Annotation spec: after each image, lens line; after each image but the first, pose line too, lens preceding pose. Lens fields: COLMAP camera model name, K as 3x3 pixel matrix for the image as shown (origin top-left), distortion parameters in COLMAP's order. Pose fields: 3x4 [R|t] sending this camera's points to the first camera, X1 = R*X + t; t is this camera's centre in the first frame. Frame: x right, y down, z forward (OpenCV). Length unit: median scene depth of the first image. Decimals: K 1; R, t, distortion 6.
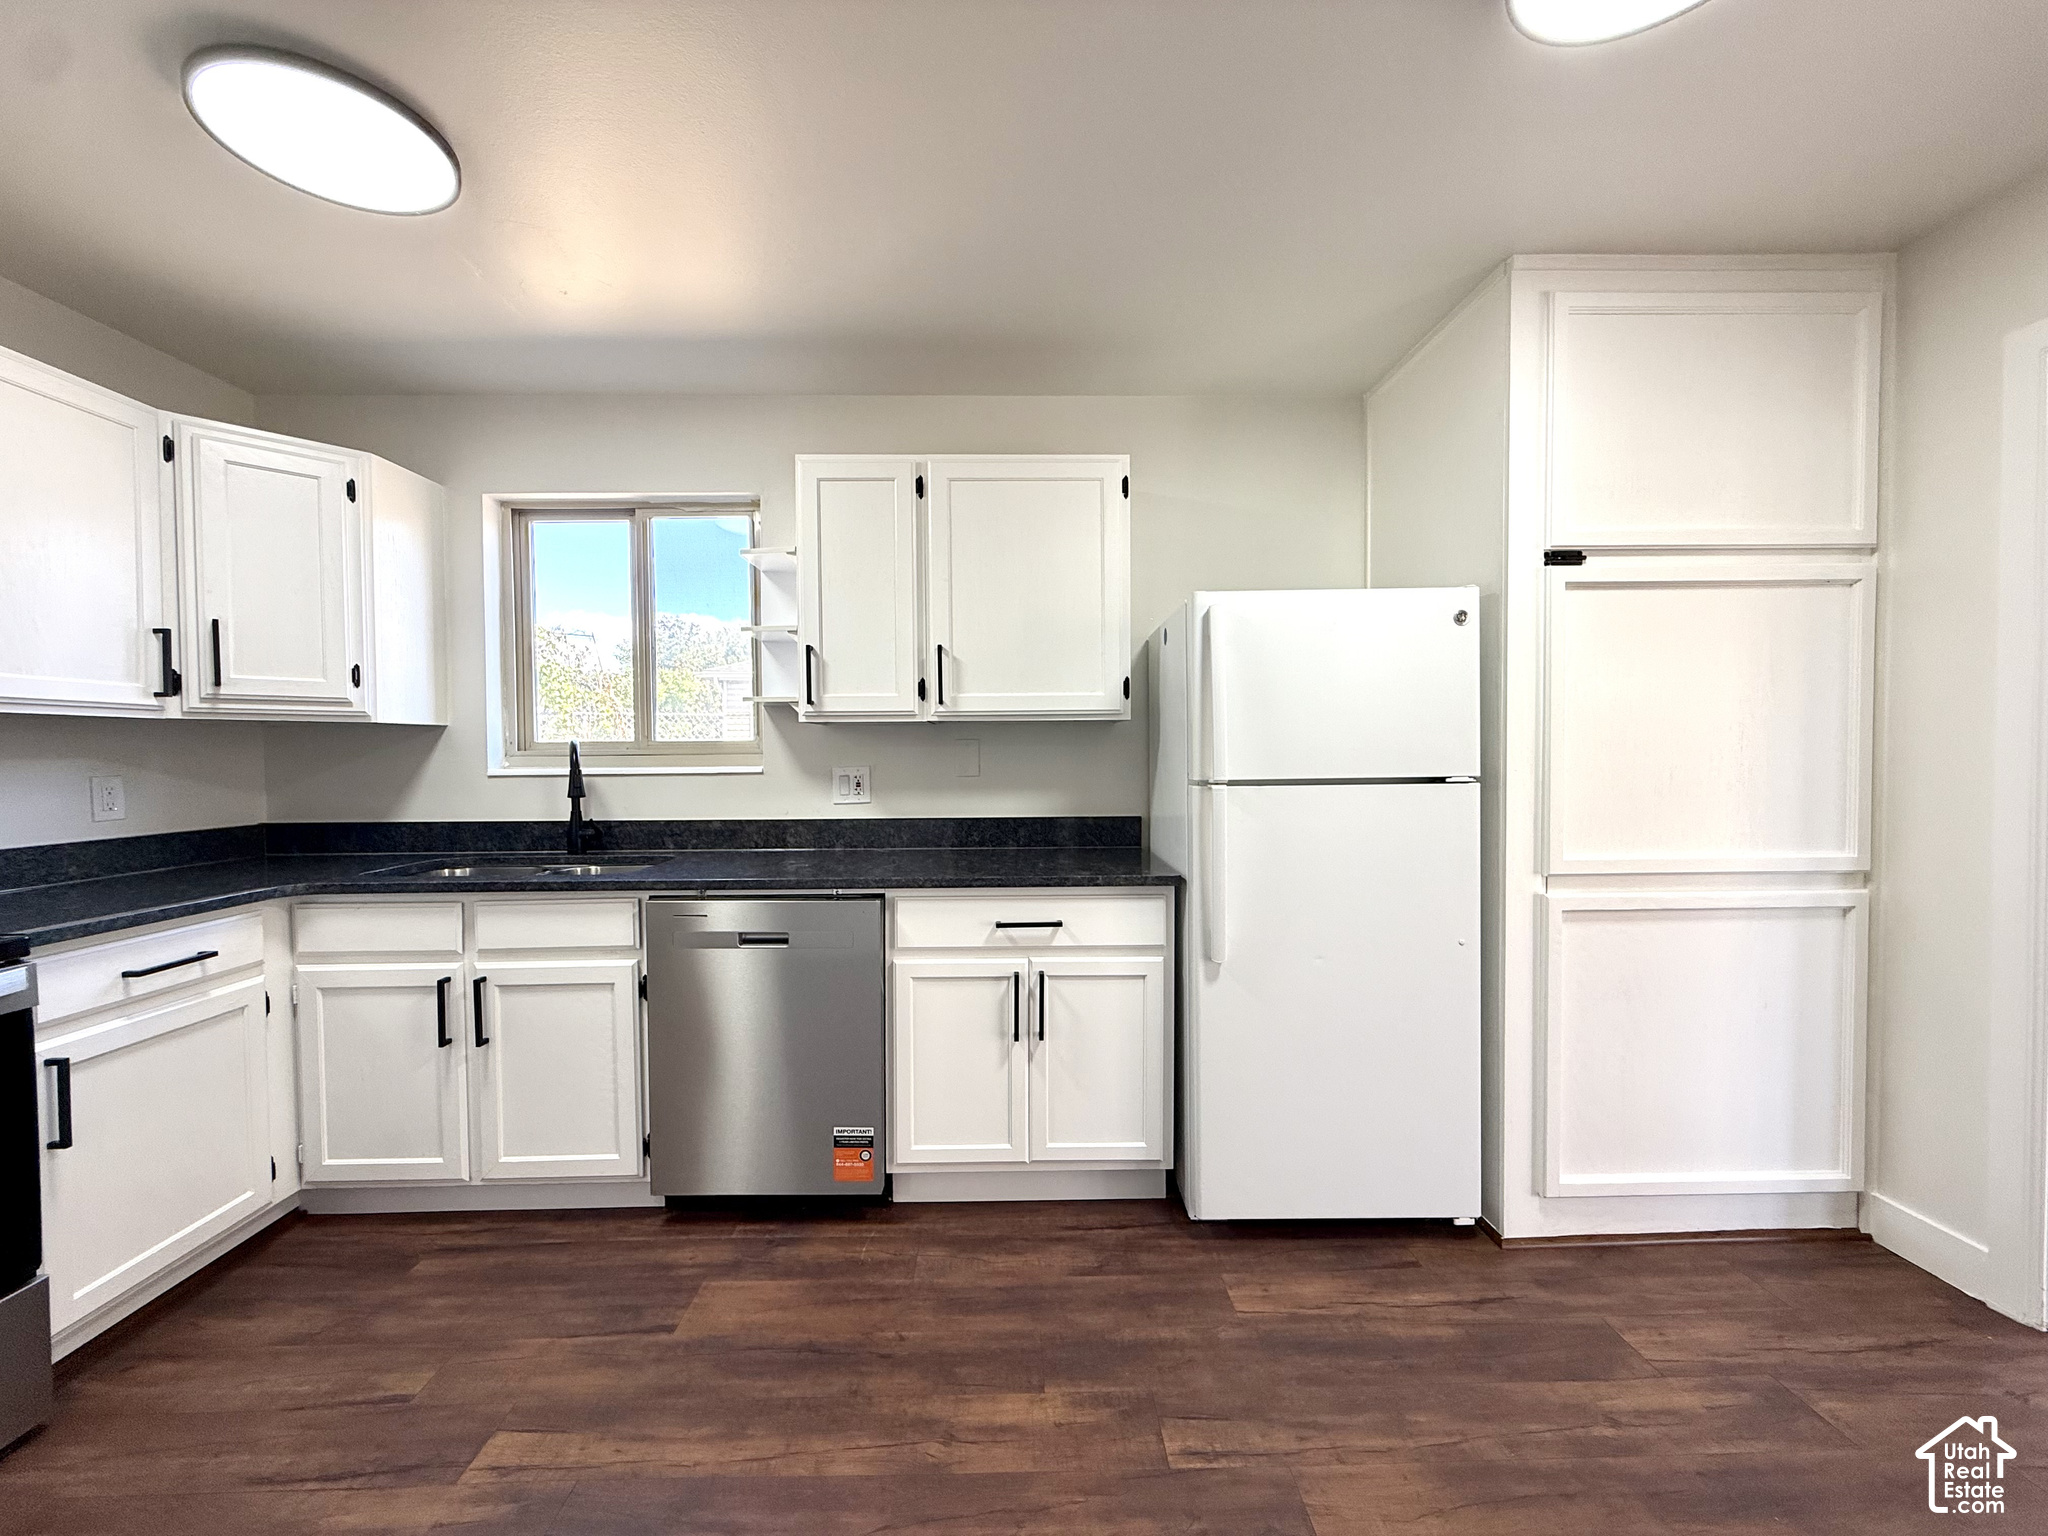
lens RADIAL K [[814.1, 0, 1017.7], [0, 814.1, 768.6], [0, 0, 1]] dist [-0.001360, 0.000709]
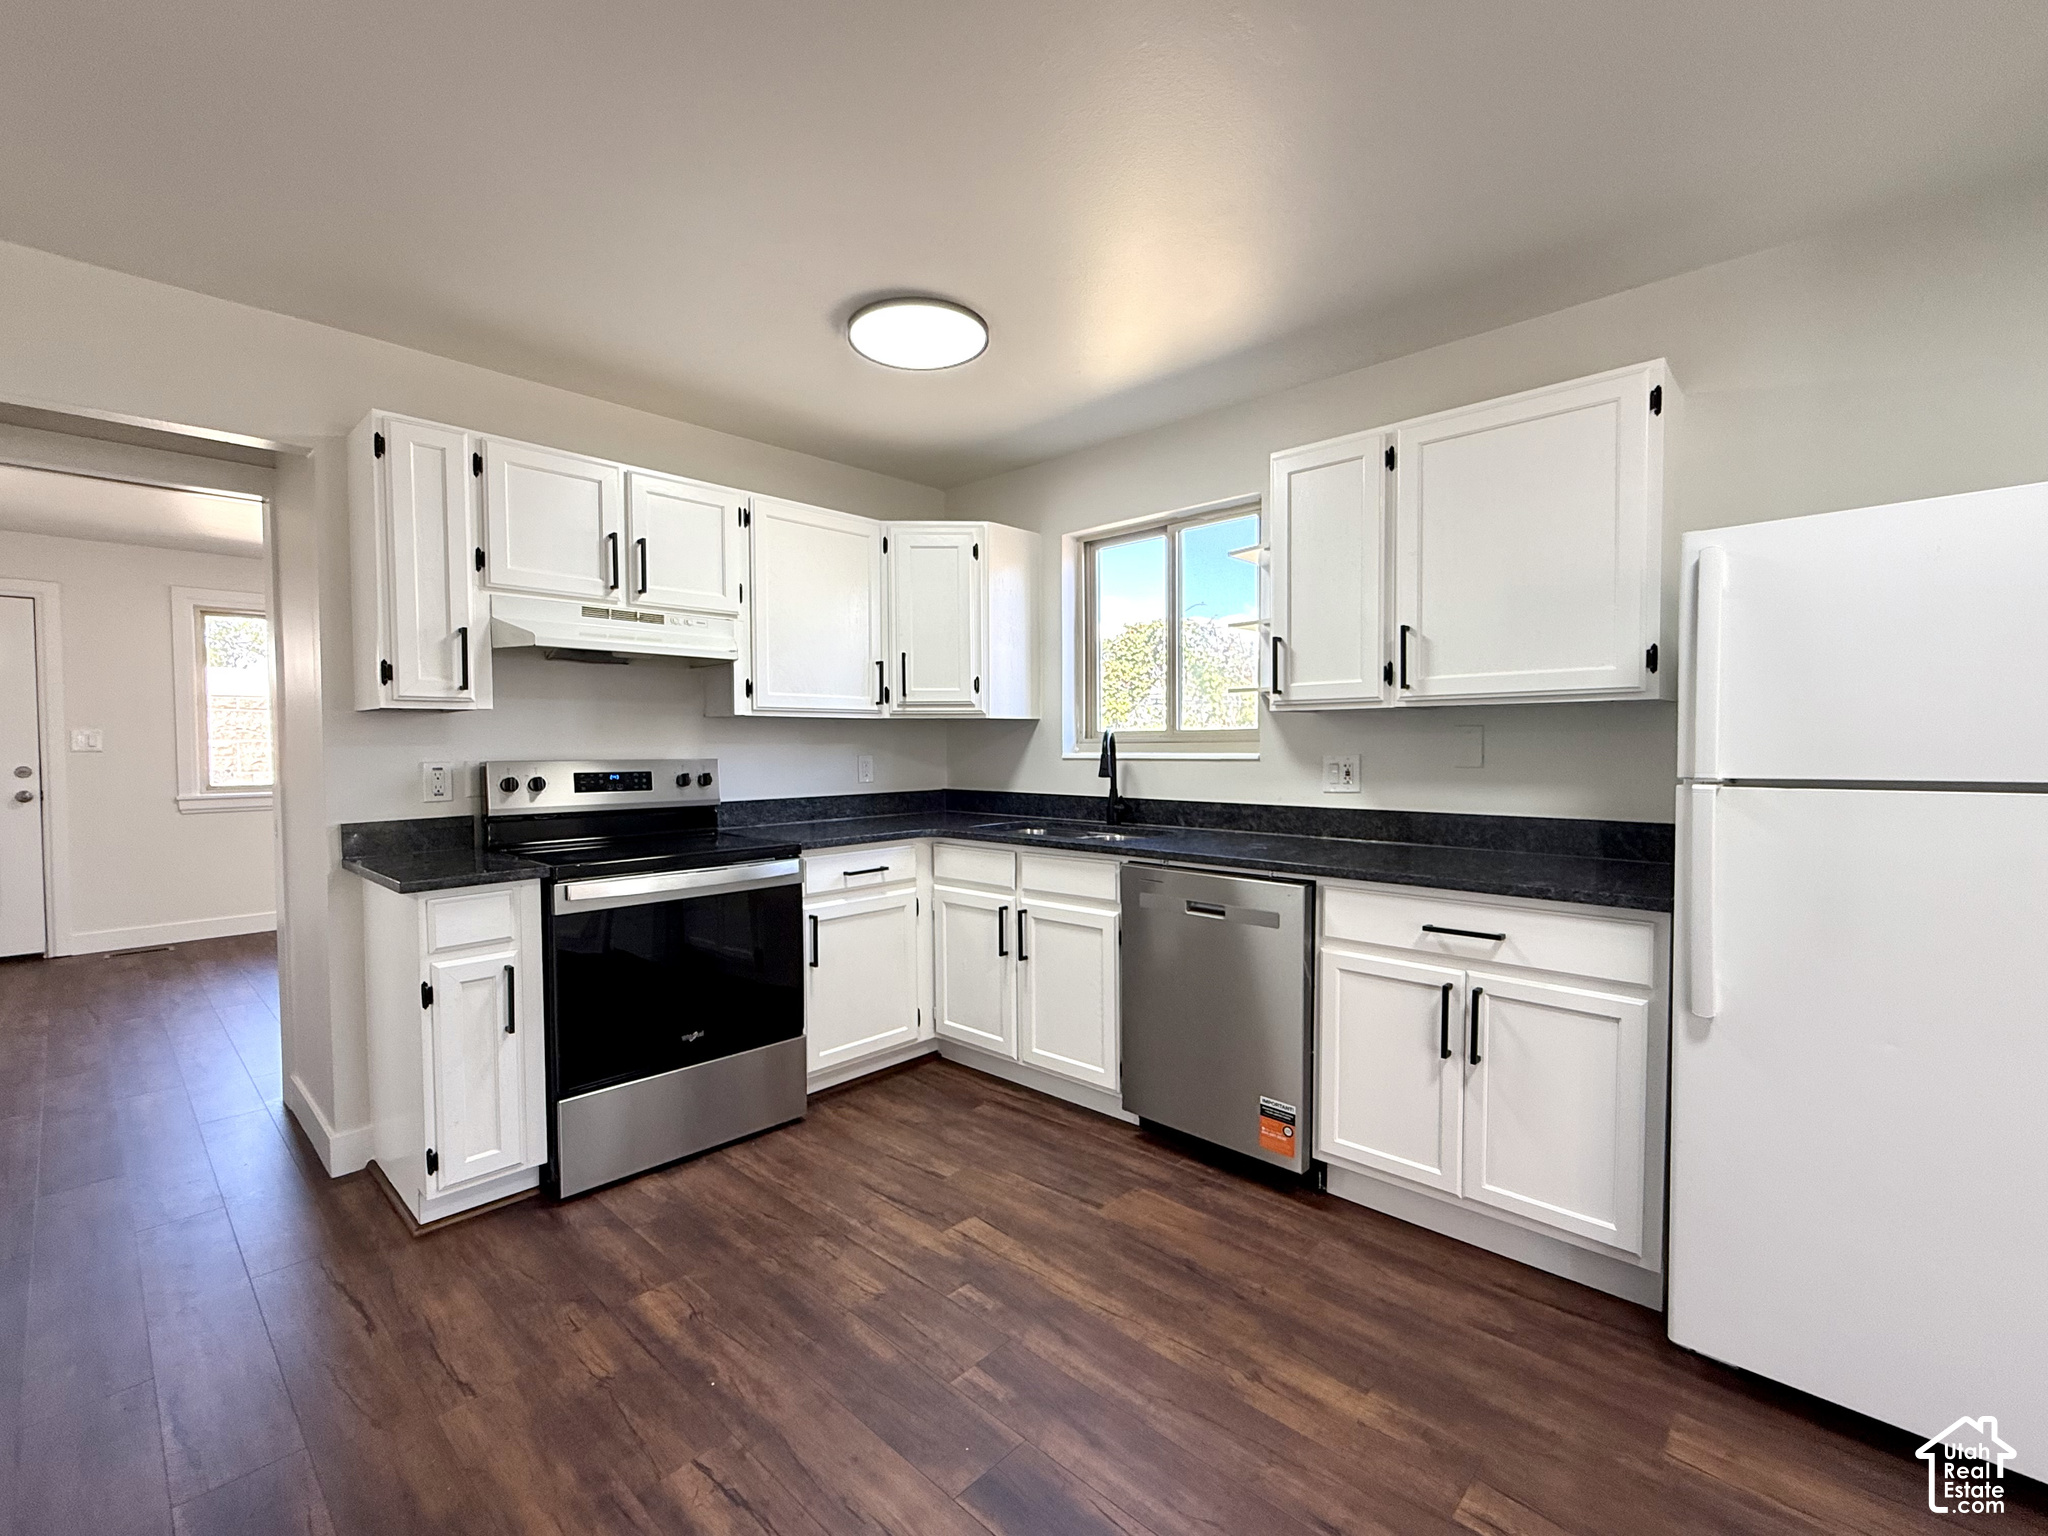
lens RADIAL K [[887.3, 0, 1024.0], [0, 887.3, 768.0], [0, 0, 1]] dist [0.001767, 0.000505]
pose [[0.717939, 0.023328, -0.695715, 0.343160], [-0.014504, 0.999723, 0.018554, -0.001178], [0.695955, -0.003230, 0.718079, -0.038880]]
